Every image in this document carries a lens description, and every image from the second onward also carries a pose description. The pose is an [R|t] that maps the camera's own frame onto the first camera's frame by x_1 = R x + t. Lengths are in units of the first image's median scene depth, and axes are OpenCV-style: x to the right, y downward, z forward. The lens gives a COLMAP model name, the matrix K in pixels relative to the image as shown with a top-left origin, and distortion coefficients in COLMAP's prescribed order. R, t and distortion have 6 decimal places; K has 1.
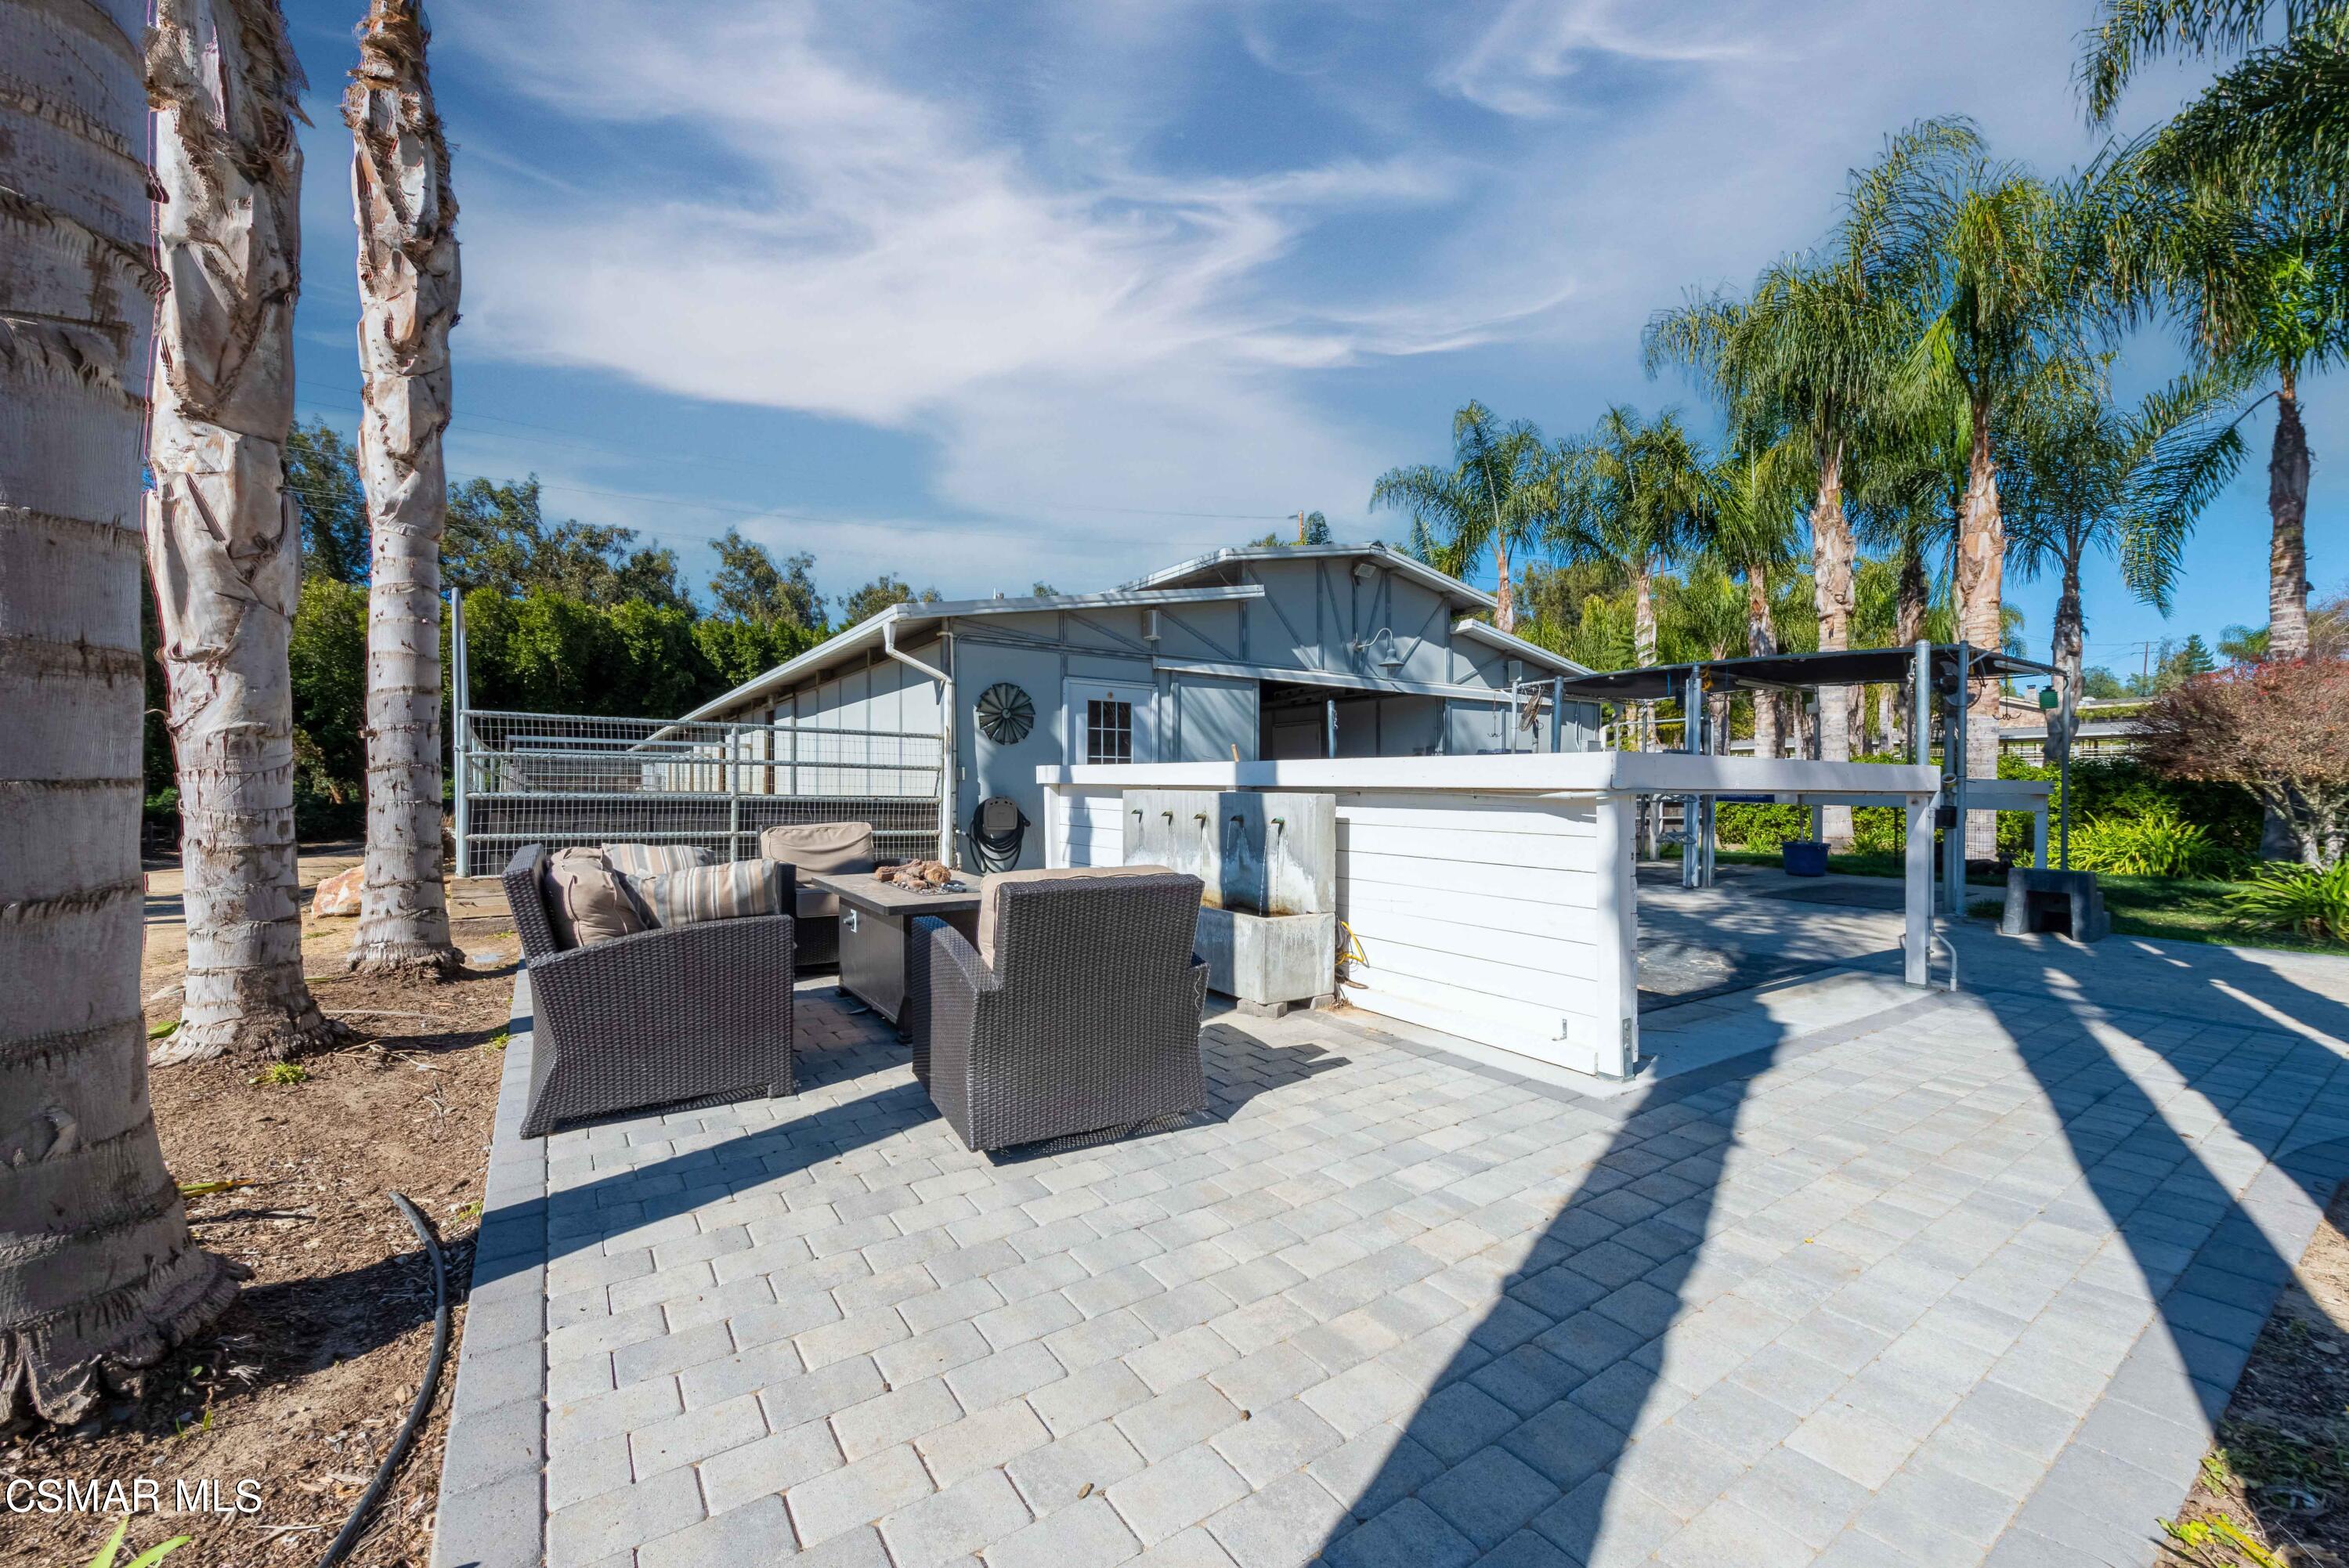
lens RADIAL K [[915.1, 0, 1174.5], [0, 915.1, 784.0], [0, 0, 1]] dist [0.000366, -0.000093]
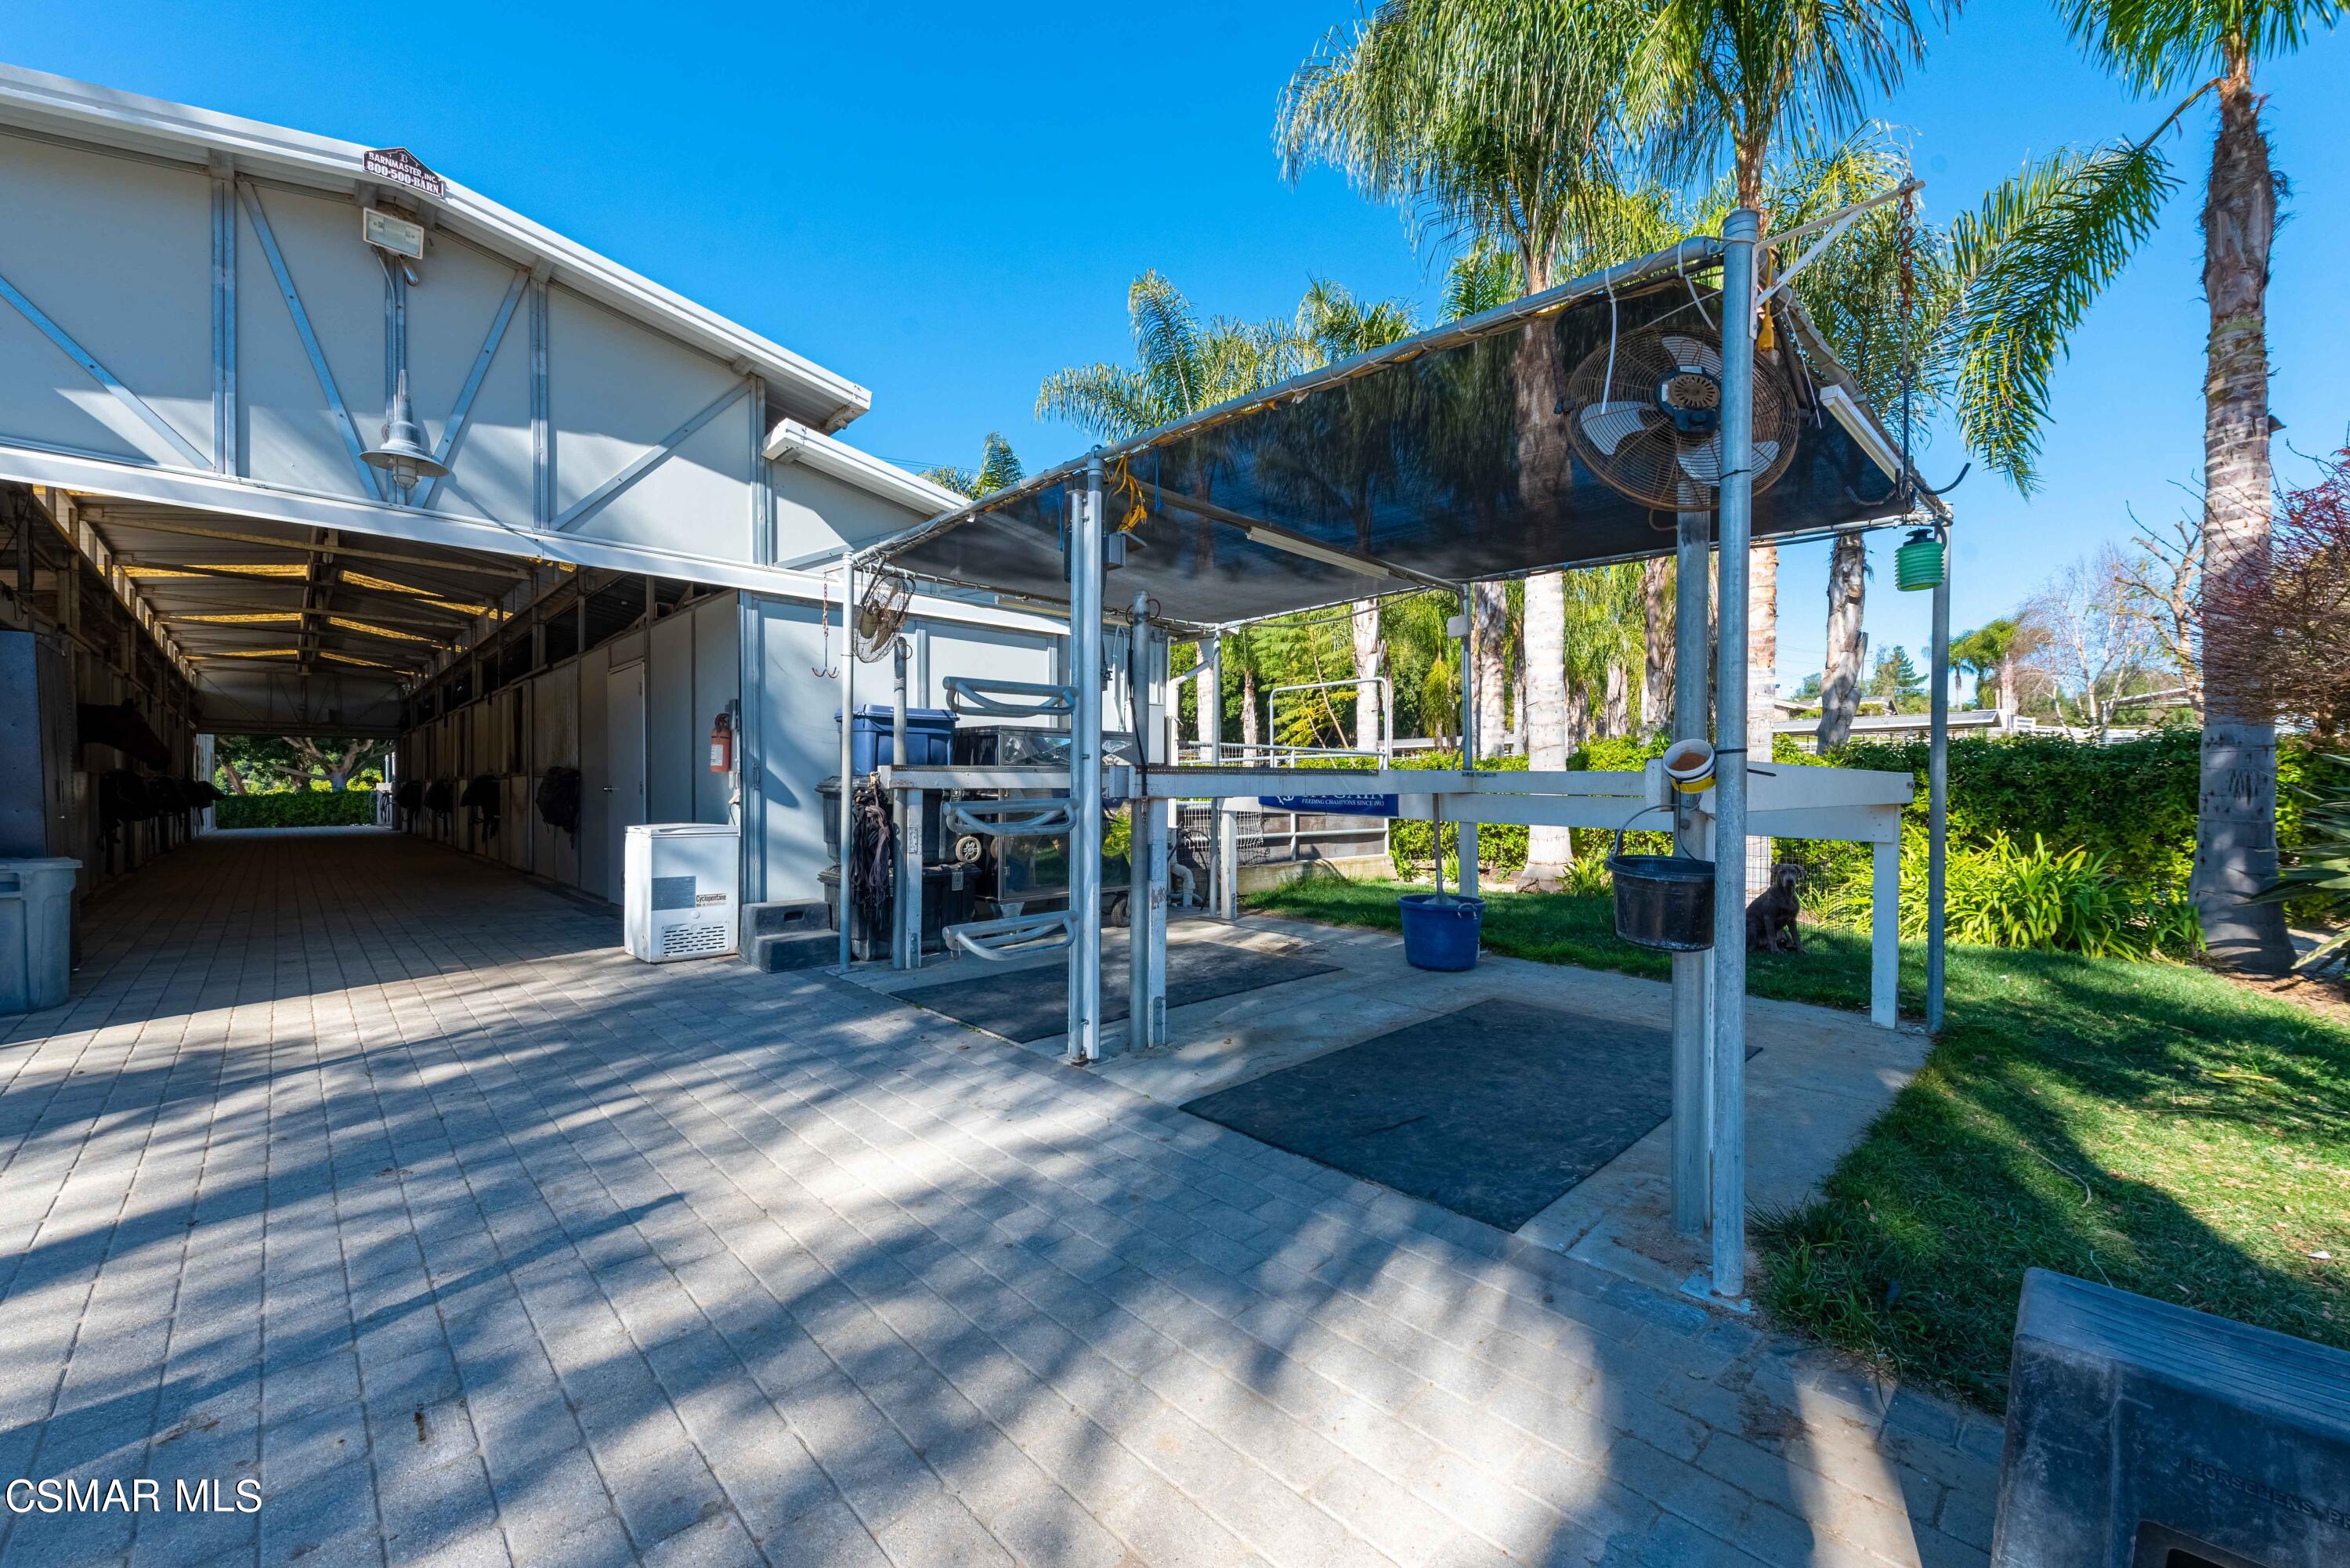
lens RADIAL K [[915.4, 0, 1175.0], [0, 915.4, 784.0], [0, 0, 1]] dist [0.000366, -0.000093]
pose [[0.984273, 0.000584, 0.176650, 0.449281], [-0.001363, 0.999990, 0.004289, 0.001810], [-0.176646, -0.004462, 0.984264, 0.527162]]
